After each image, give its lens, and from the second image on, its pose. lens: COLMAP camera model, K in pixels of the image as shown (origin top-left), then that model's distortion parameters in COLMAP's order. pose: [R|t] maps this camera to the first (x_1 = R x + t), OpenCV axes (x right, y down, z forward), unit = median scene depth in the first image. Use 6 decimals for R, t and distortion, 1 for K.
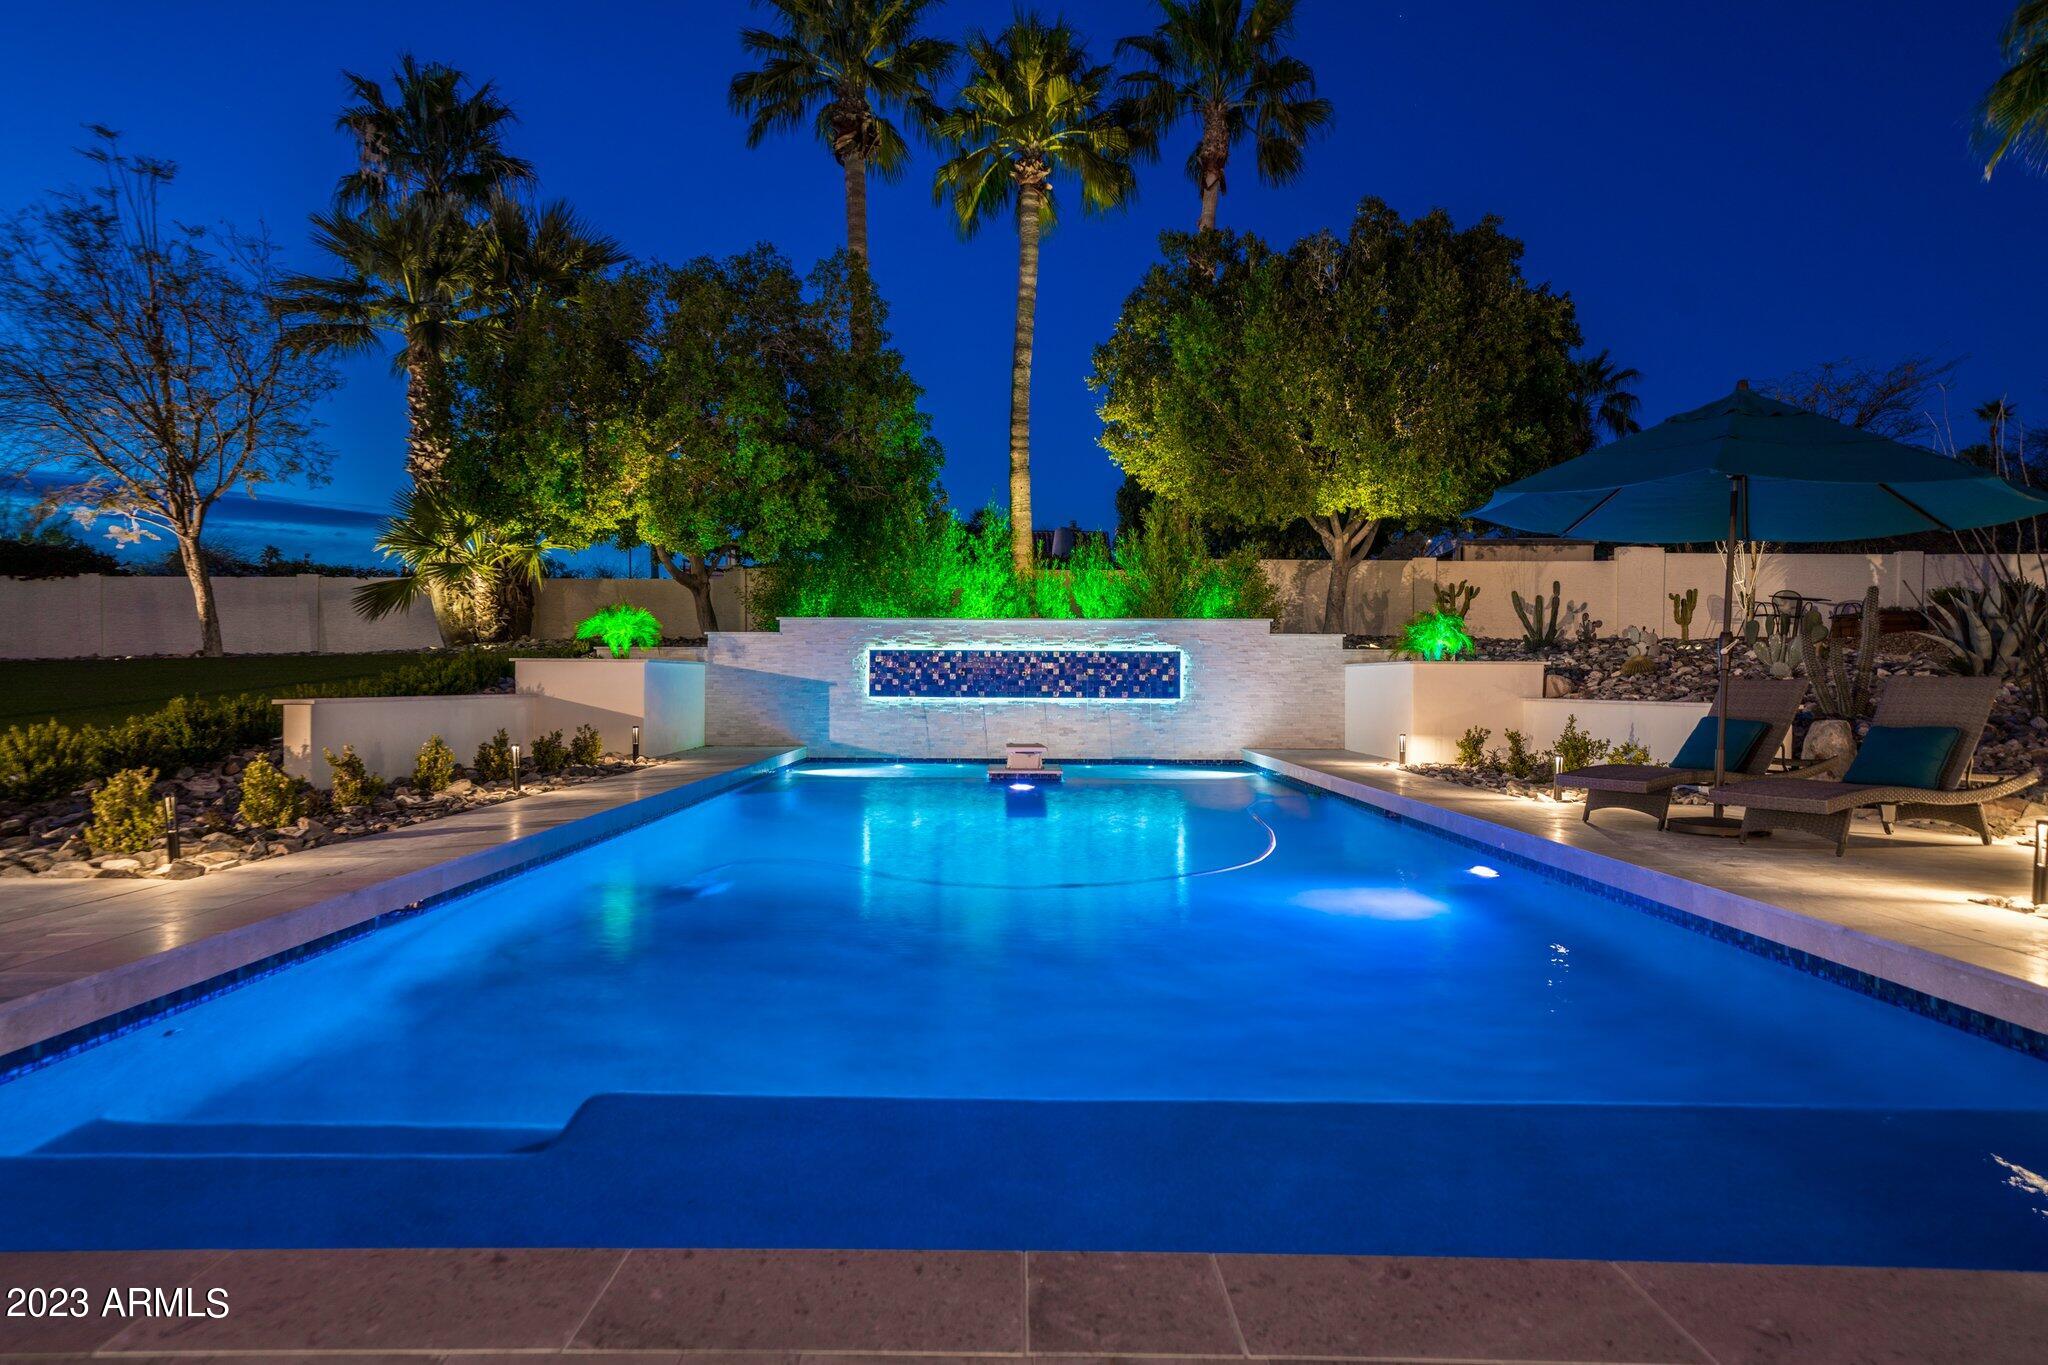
lens RADIAL K [[1282.2, 0, 1024.0], [0, 1282.2, 682.5], [0, 0, 1]] dist [0.038280, -0.001913]
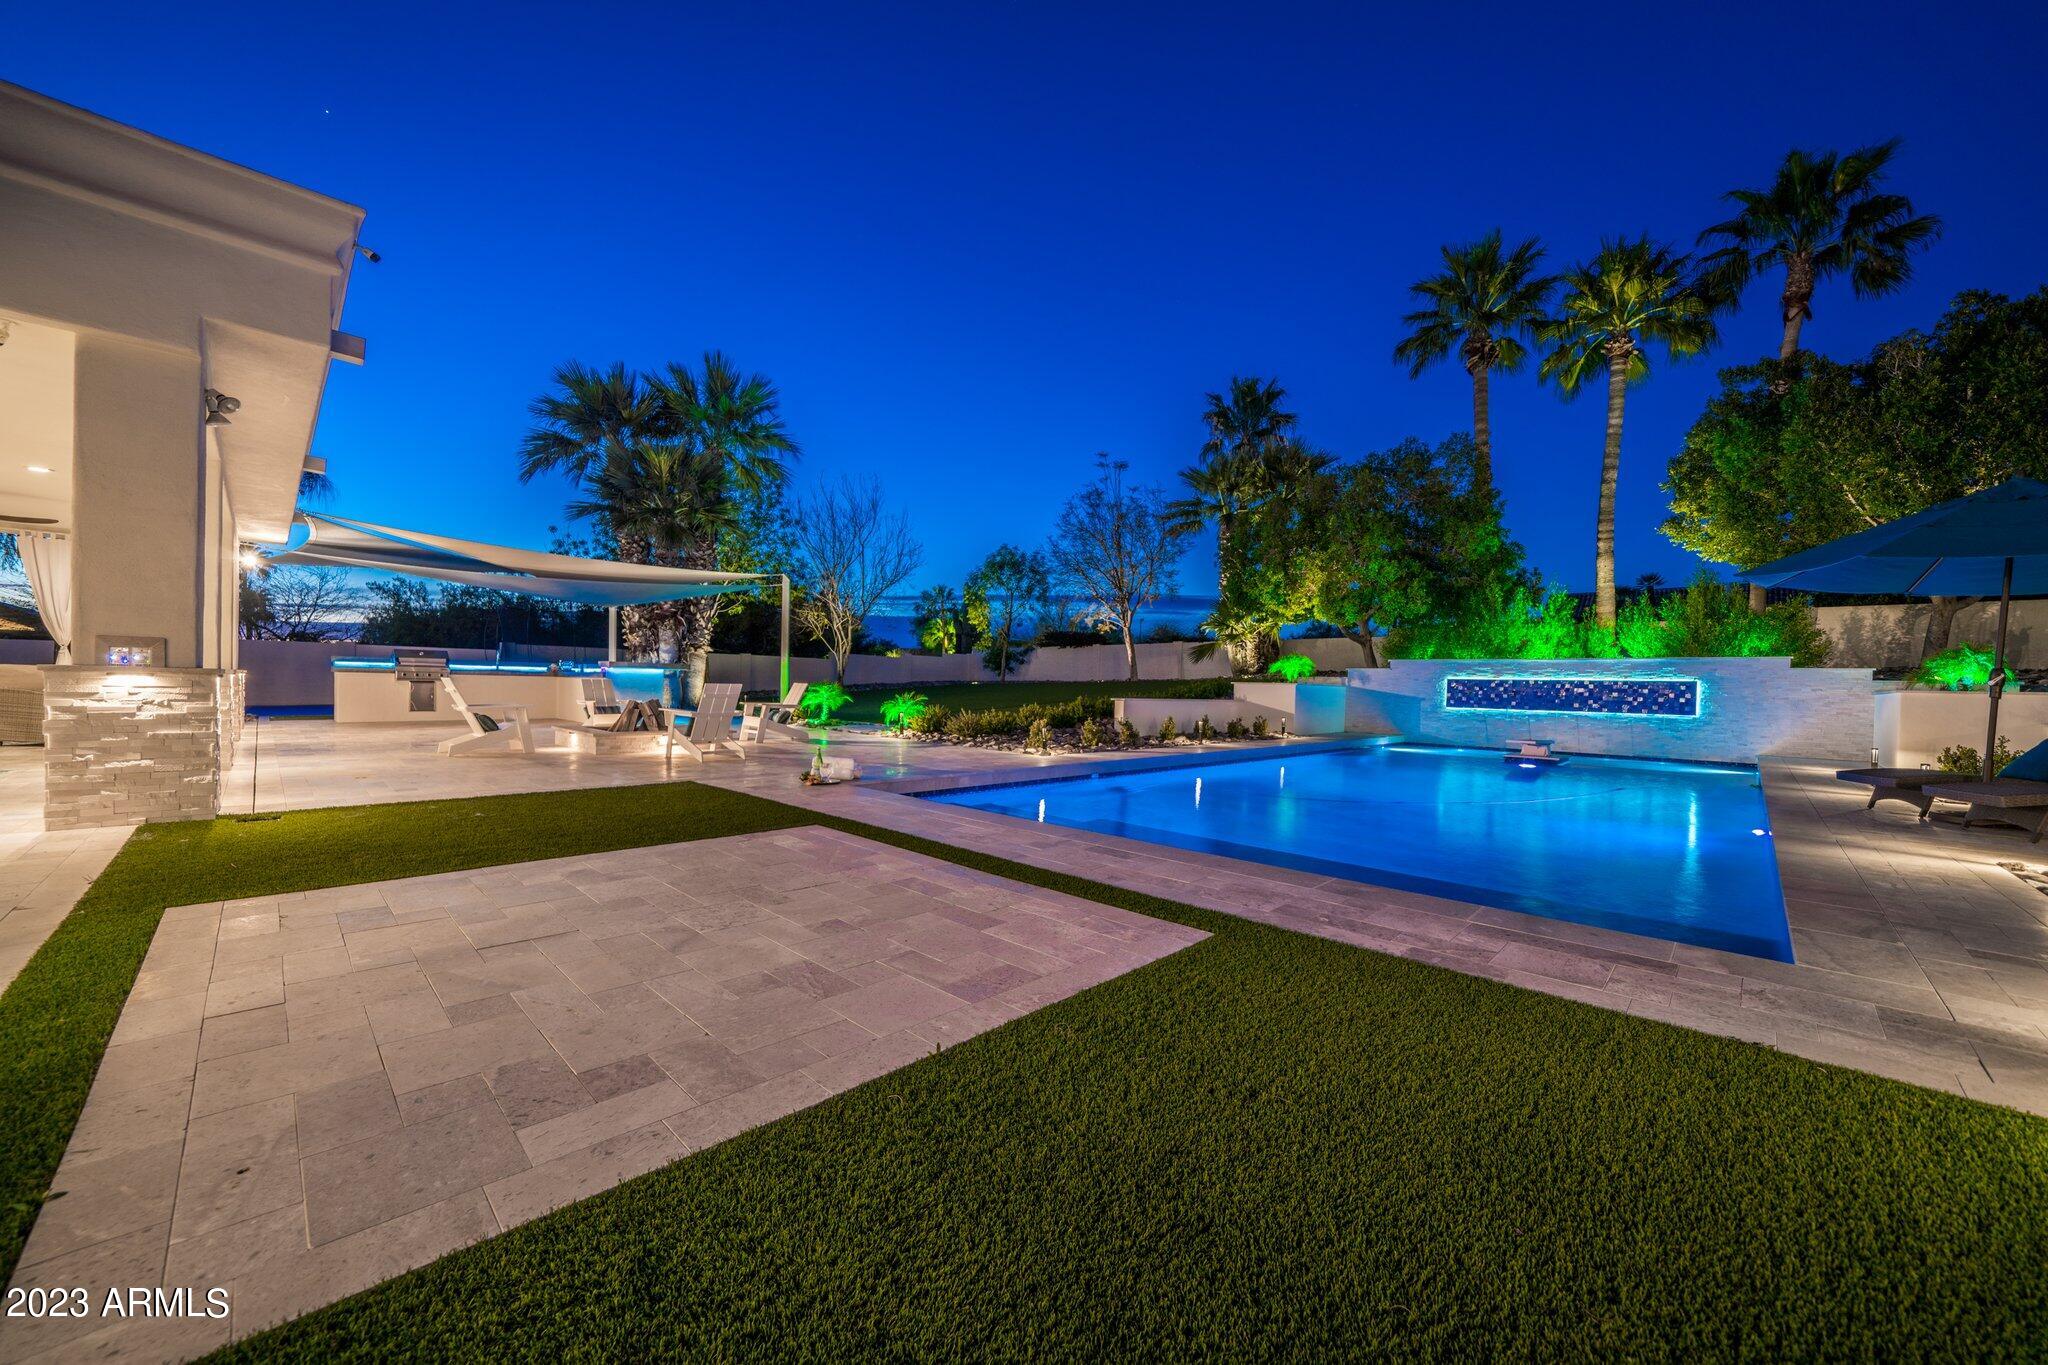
lens RADIAL K [[760.8, 0, 1024.0], [0, 760.8, 682.5], [0, 0, 1]] dist [-0.000716, -0.000052]
pose [[0.729919, 0.008674, -0.683479, 0.122372], [-0.021822, 0.999705, -0.010618, 0.001209], [0.683186, 0.022665, 0.729893, -0.069795]]
